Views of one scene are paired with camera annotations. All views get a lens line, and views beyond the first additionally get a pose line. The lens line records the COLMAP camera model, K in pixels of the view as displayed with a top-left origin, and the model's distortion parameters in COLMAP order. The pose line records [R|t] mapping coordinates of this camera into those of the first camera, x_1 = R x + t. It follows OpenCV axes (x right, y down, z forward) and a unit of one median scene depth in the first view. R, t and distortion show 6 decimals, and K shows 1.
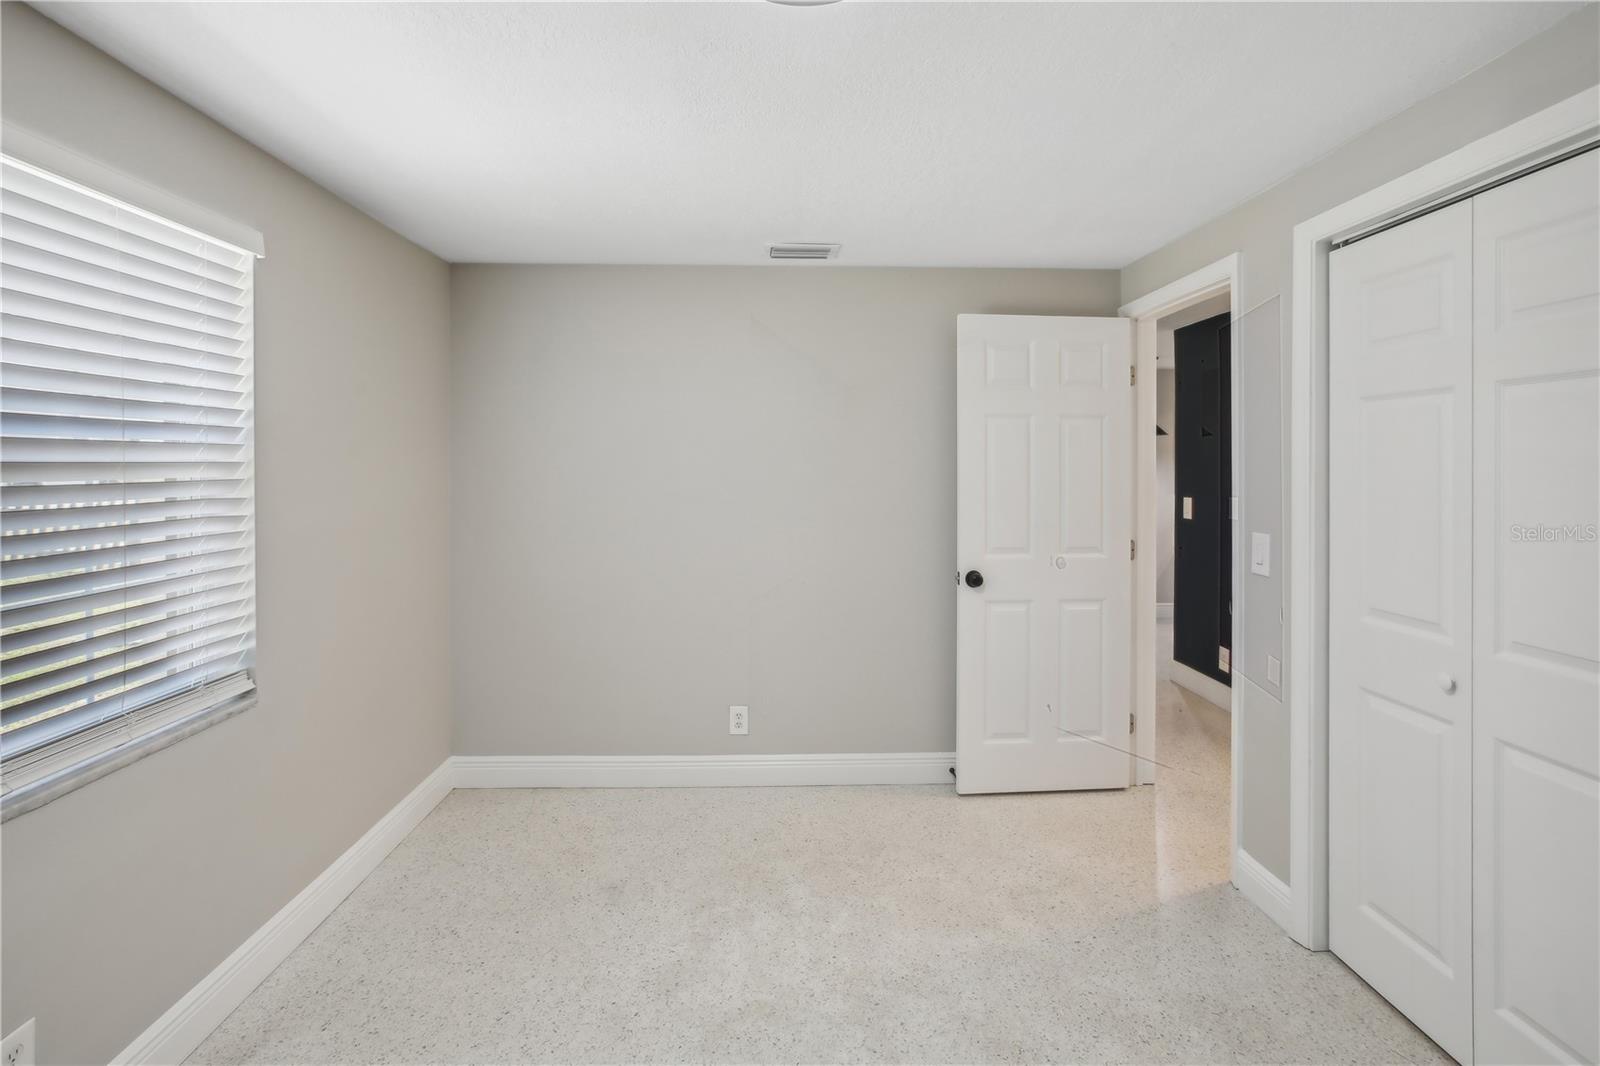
lens RADIAL K [[764.9, 0, 836.7], [0, 764.9, 448.9], [0, 0, 1]] dist [-0.042390, 0.017864]
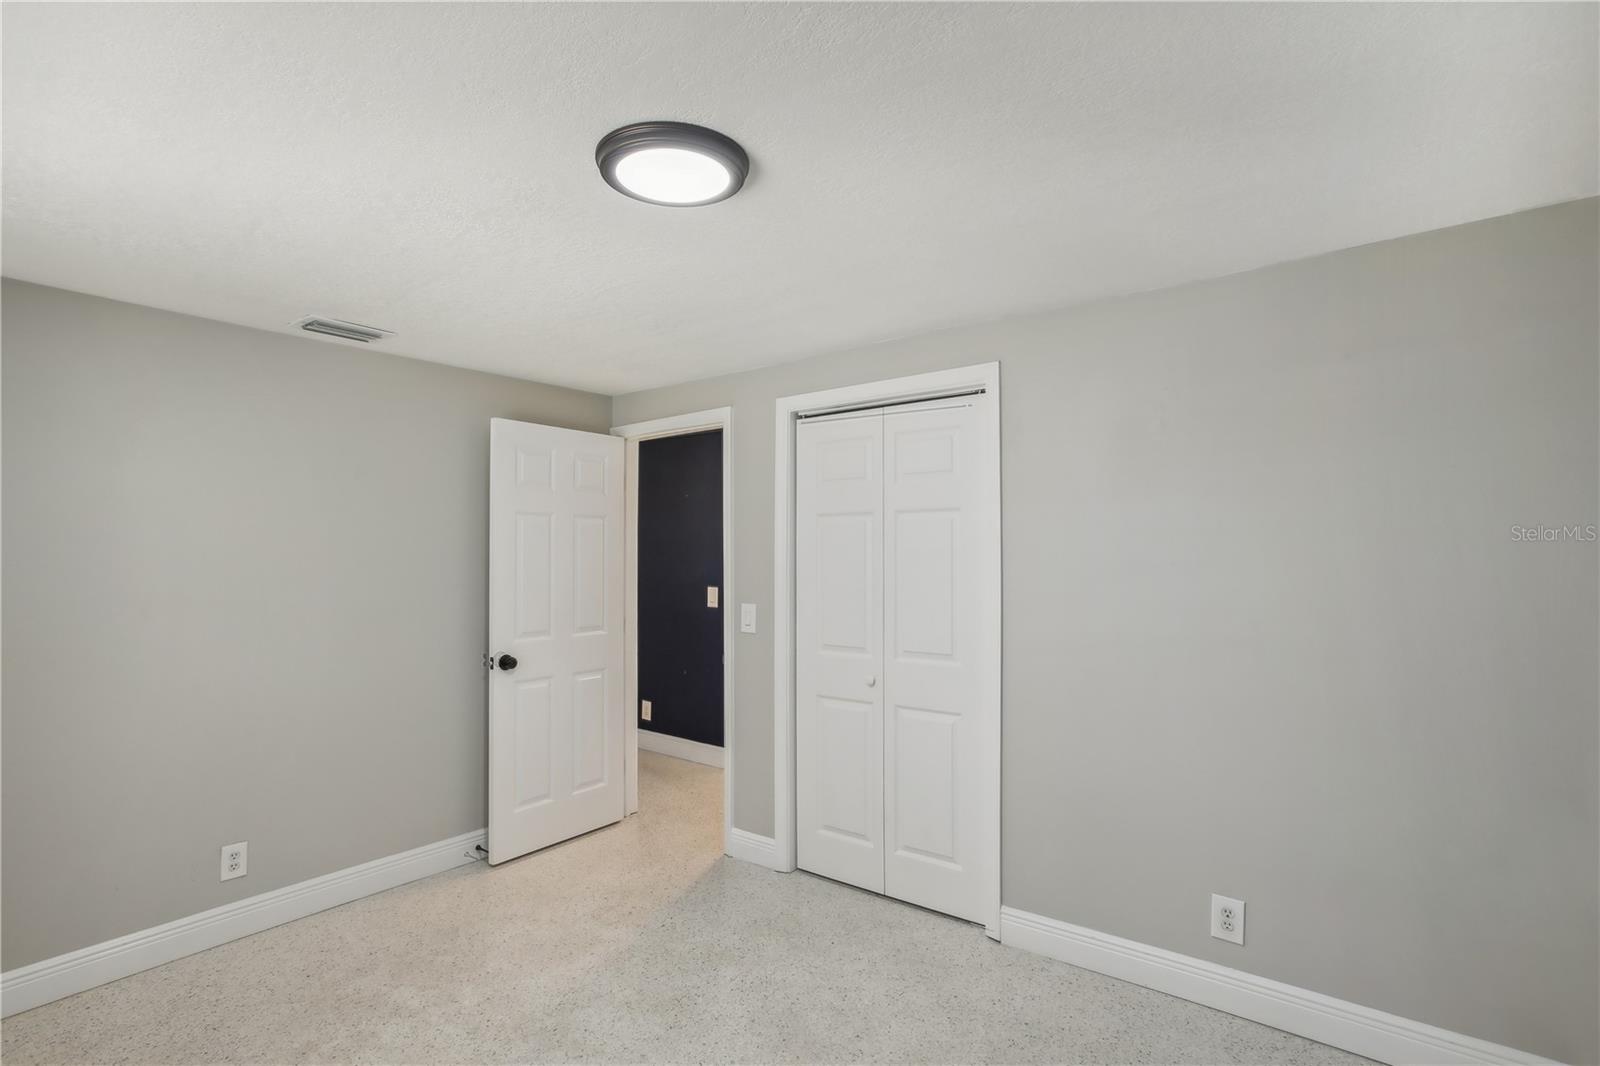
lens RADIAL K [[764.9, 0, 786.5], [0, 764.9, 528.9], [0, 0, 1]] dist [-0.042390, 0.017864]
pose [[0.653888, 0.021776, 0.756278, -0.390935], [-0.010912, 0.999753, -0.019352, -0.003596], [-0.756512, 0.004401, 0.653964, -0.012669]]
